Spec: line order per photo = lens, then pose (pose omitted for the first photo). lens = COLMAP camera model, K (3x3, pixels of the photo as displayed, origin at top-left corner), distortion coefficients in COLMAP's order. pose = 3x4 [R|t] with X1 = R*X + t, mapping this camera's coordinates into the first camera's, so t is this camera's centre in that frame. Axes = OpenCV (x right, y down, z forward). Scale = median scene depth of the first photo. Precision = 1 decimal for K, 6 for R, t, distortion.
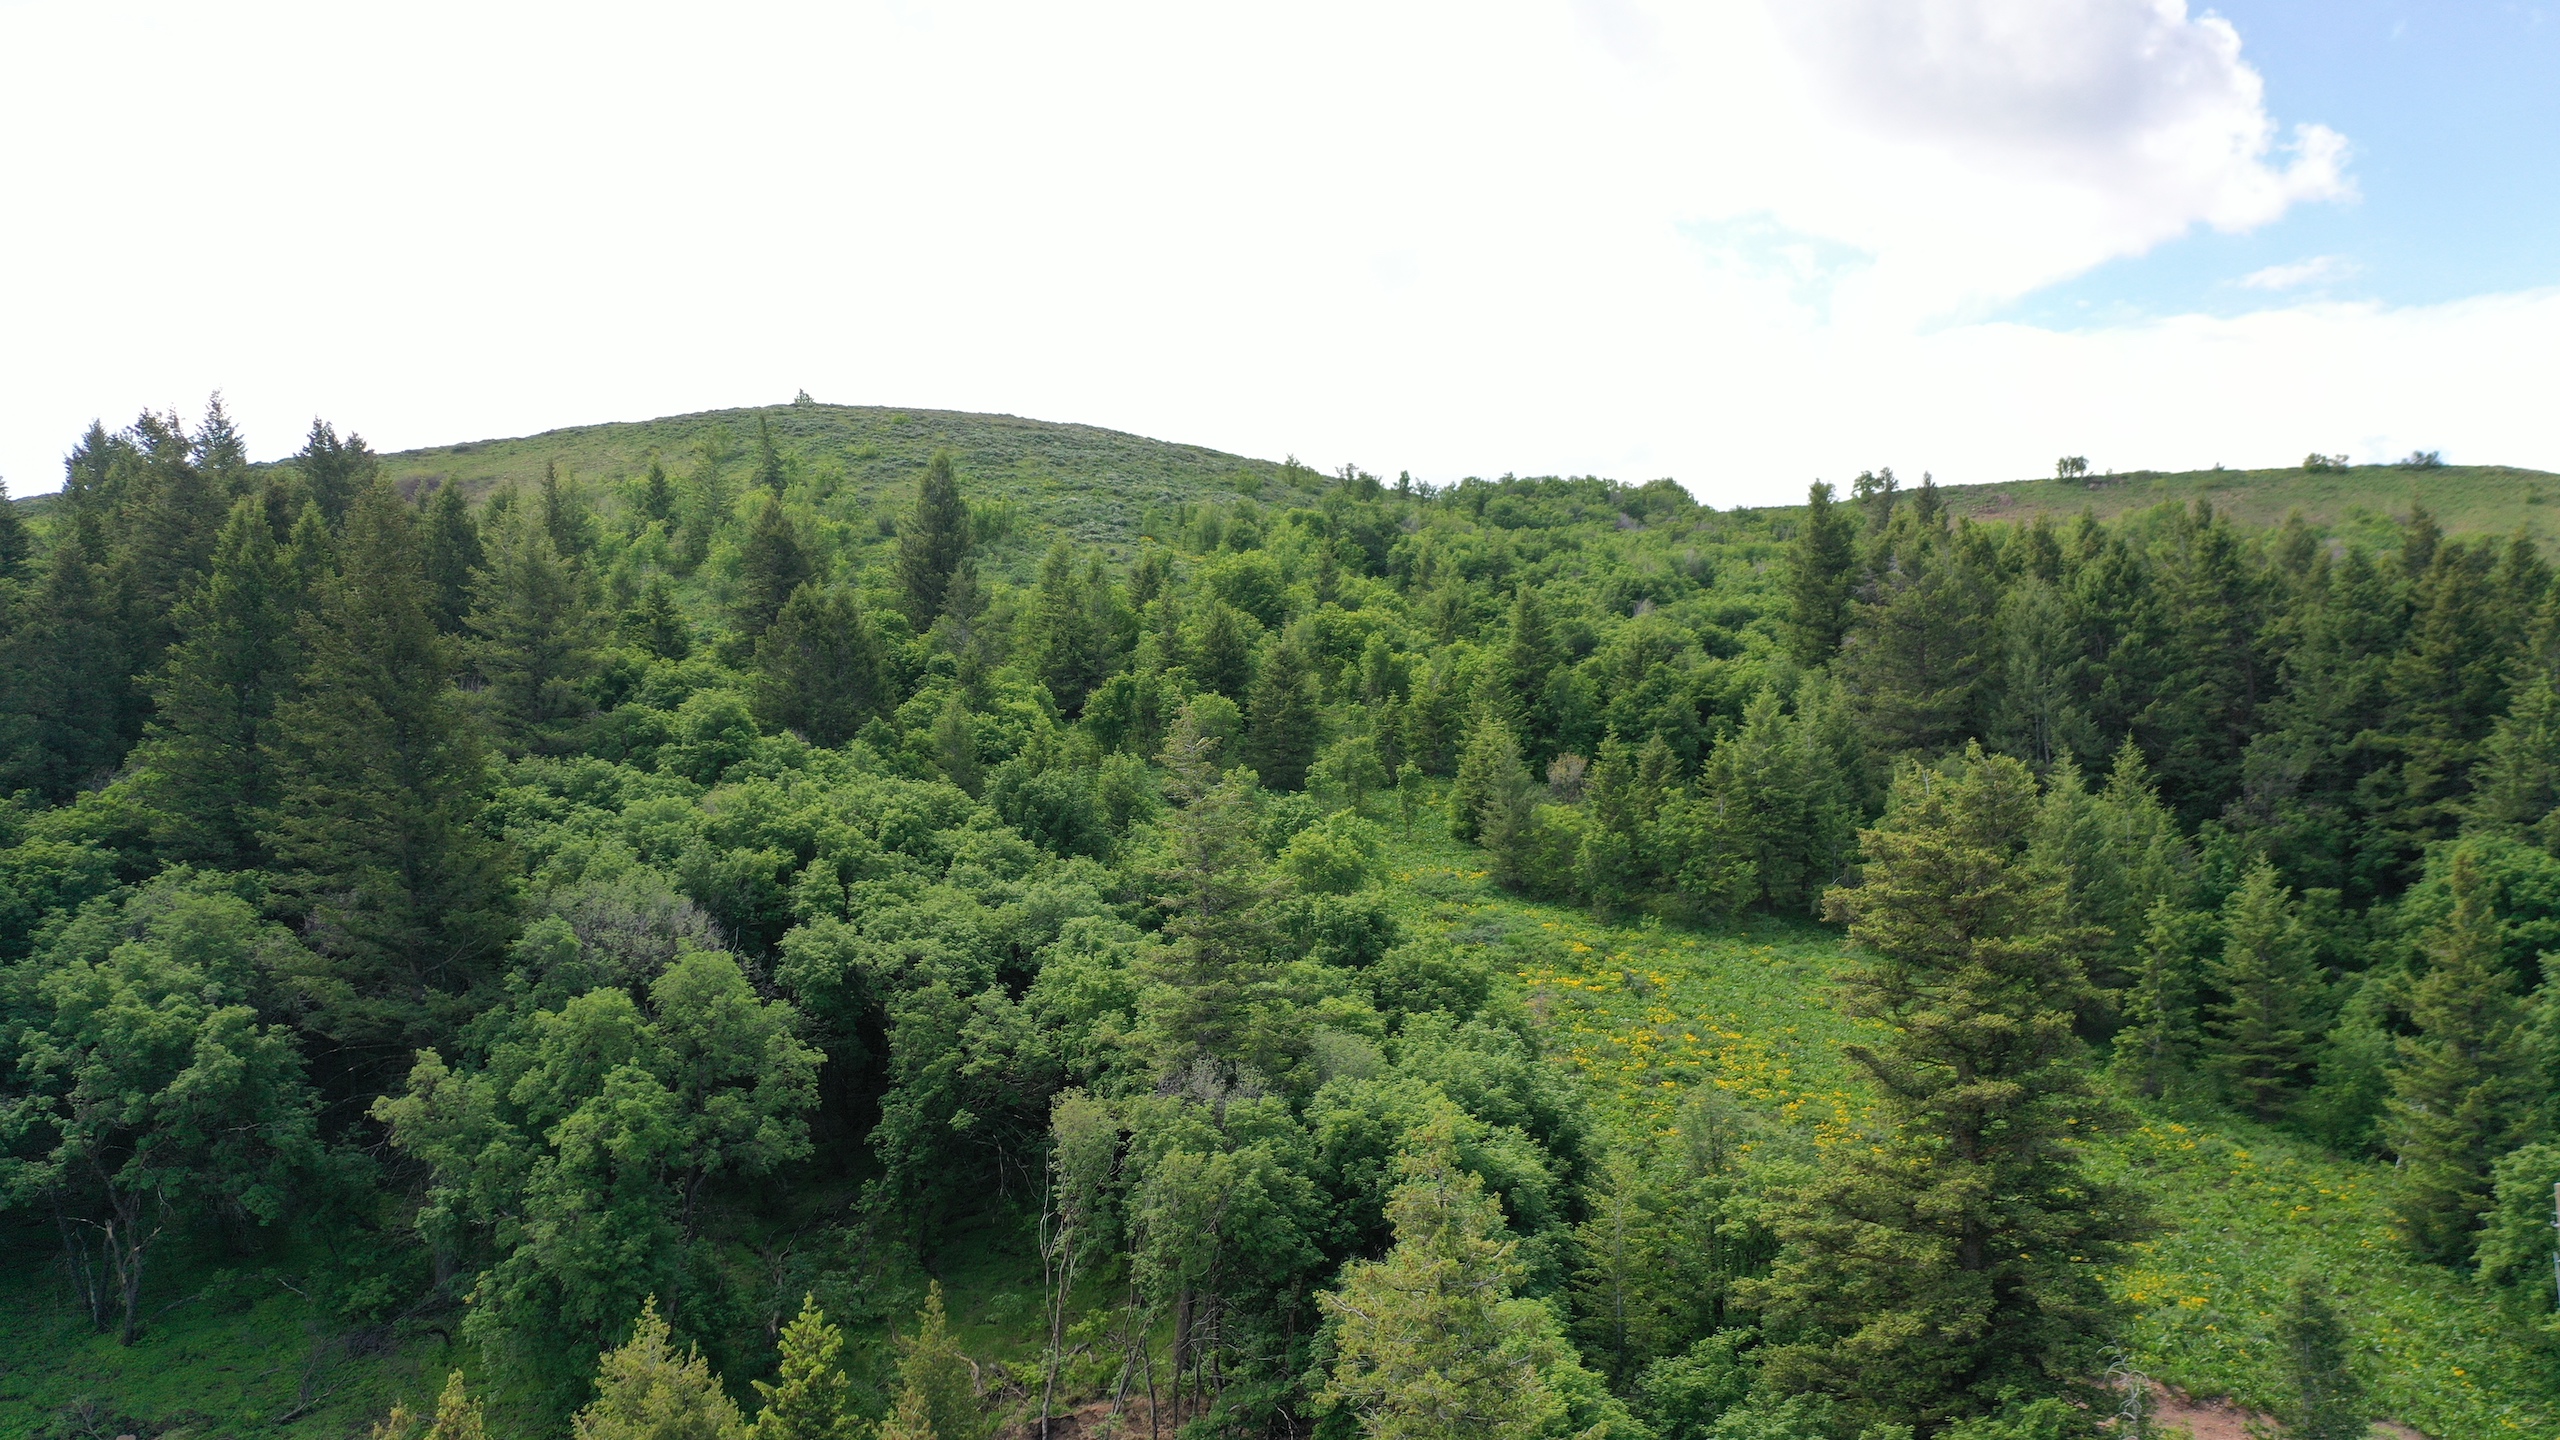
lens RADIAL K [[2048.1, 0, 1278.1], [0, 2048.1, 718.3], [0, 0, 1]] dist [0.021175, 0.012958]
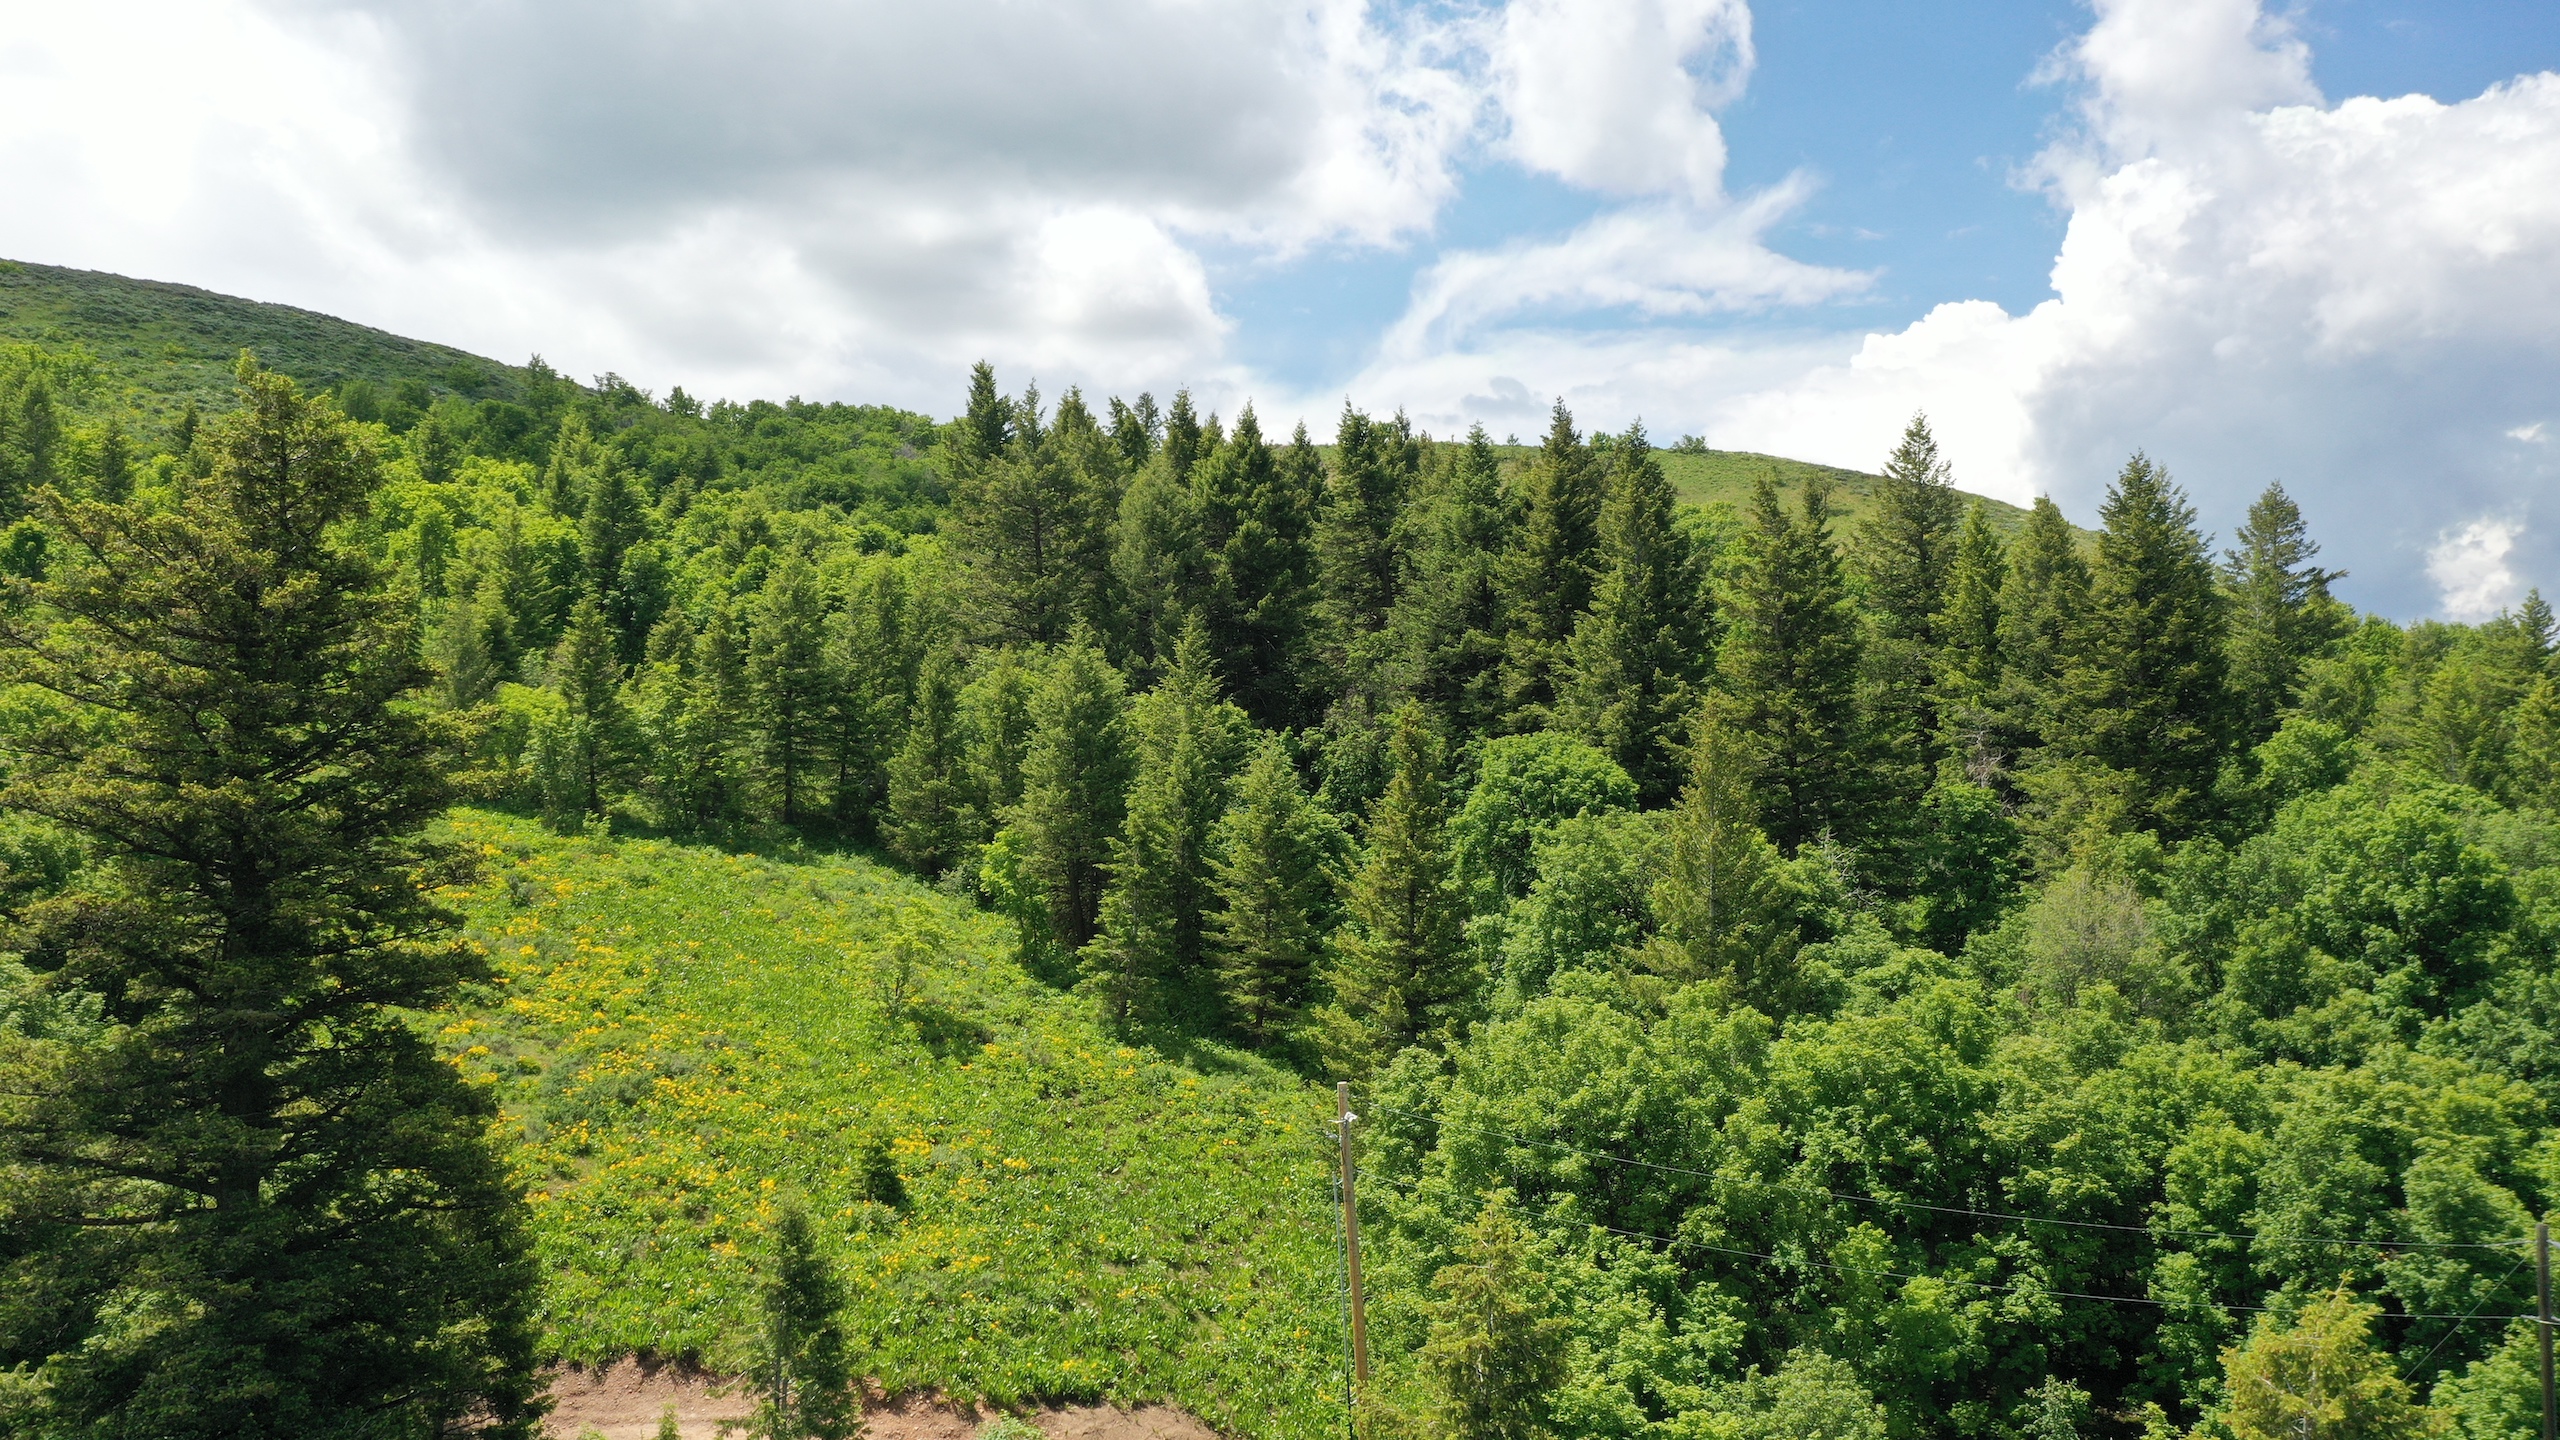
lens RADIAL K [[2048.1, 0, 1278.1], [0, 2048.1, 718.3], [0, 0, 1]] dist [0.021175, 0.012958]
pose [[0.963098, 0.025180, 0.267969, 0.191355], [-0.026342, 0.999653, 0.000744, 0.043990], [-0.267857, -0.007776, 0.963427, 0.137473]]
